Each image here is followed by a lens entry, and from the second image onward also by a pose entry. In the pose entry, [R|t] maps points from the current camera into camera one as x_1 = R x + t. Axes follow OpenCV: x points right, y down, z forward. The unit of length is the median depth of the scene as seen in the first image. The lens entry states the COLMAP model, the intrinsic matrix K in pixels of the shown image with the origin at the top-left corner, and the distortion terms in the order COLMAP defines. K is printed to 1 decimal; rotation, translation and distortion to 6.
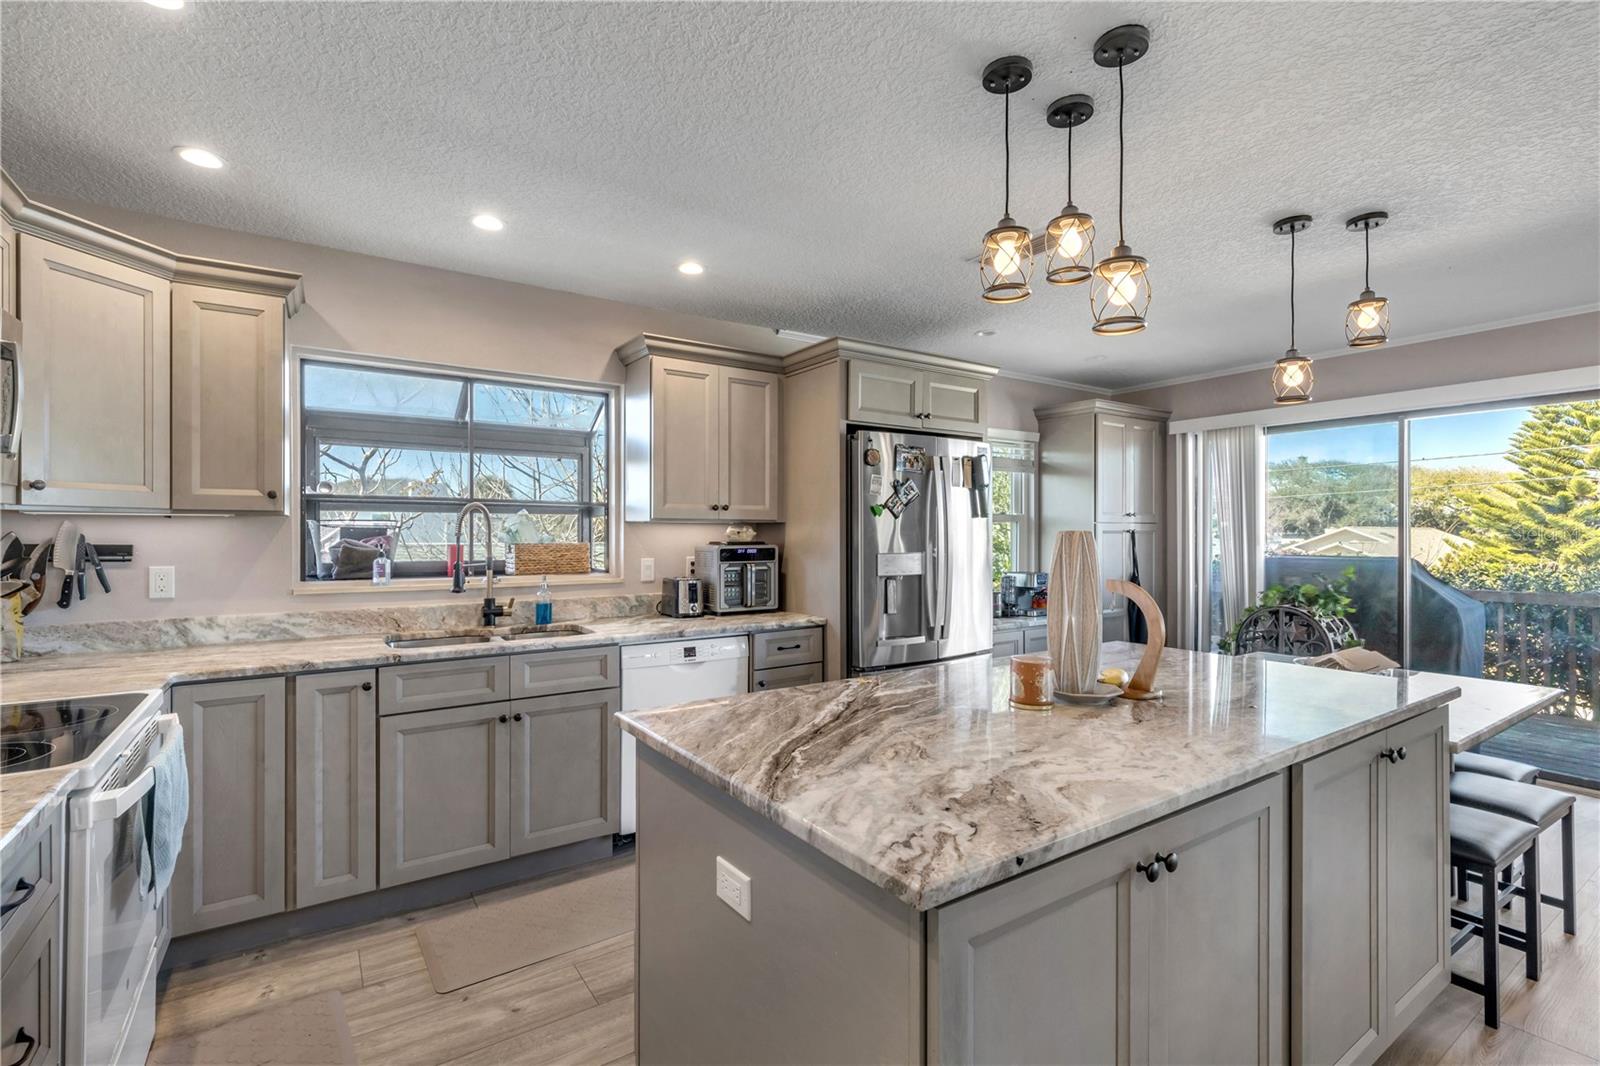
lens RADIAL K [[722.3, 0, 798.2], [0, 722.3, 527.9], [0, 0, 1]] dist [0.004773, -0.001270]
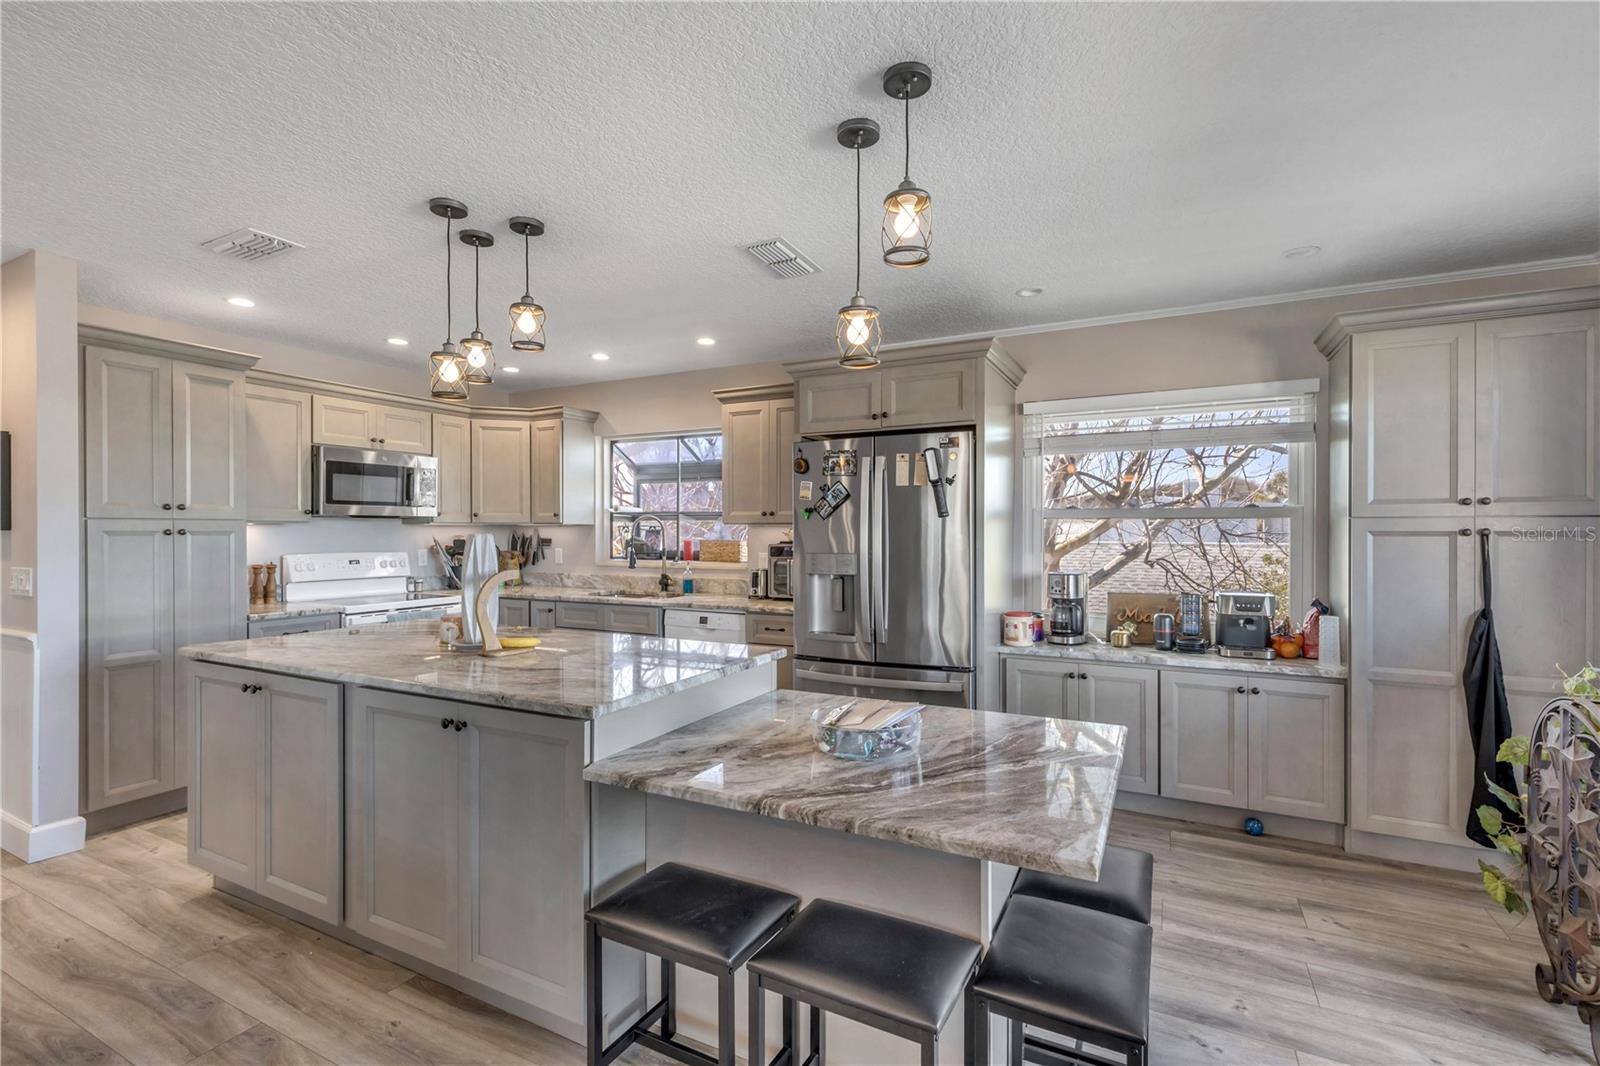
lens RADIAL K [[722.3, 0, 798.2], [0, 722.3, 527.9], [0, 0, 1]] dist [0.004773, -0.001270]
pose [[0.481708, -0.004799, -0.876319, 1.325340], [0.004610, 0.999985, -0.002942, 0.000962], [0.876320, -0.002622, 0.481723, 0.574329]]
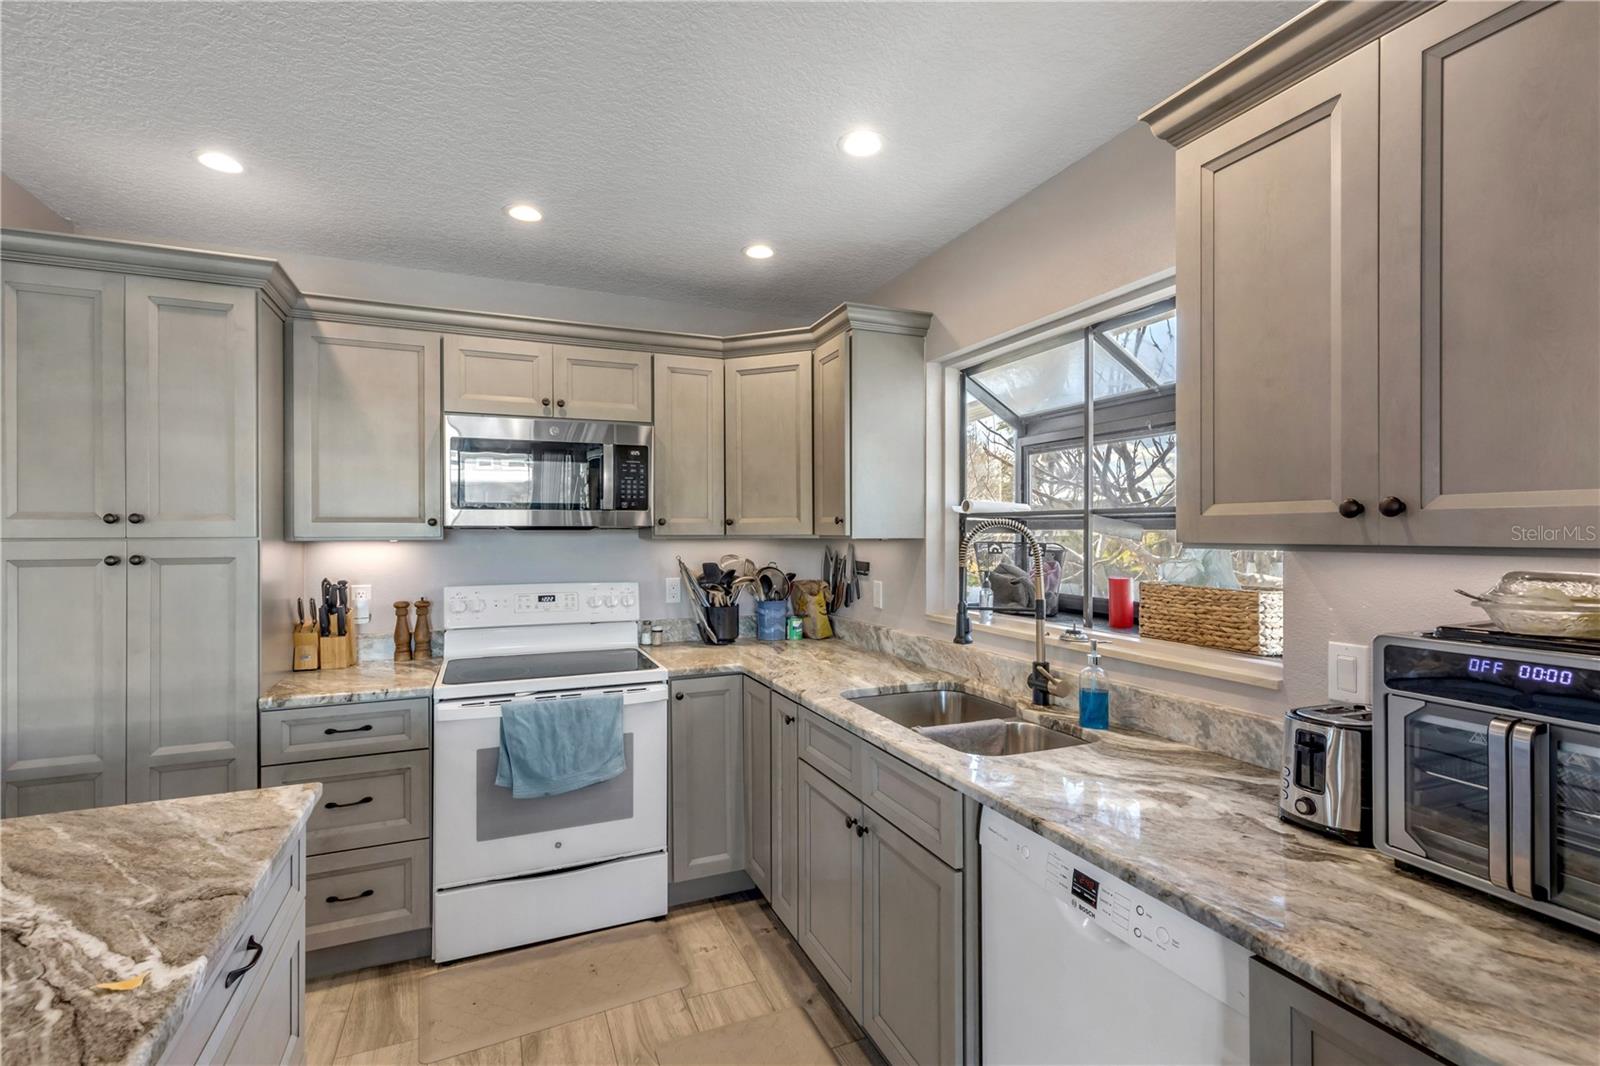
lens RADIAL K [[722.7, 0, 797.7], [0, 722.7, 532.3], [0, 0, 1]] dist [0.003029, -0.000140]
pose [[-0.187499, -0.001926, -0.982263, 0.305589], [0.005601, 0.999980, -0.003029, -0.023559], [0.982249, -0.006070, -0.187485, 1.068506]]
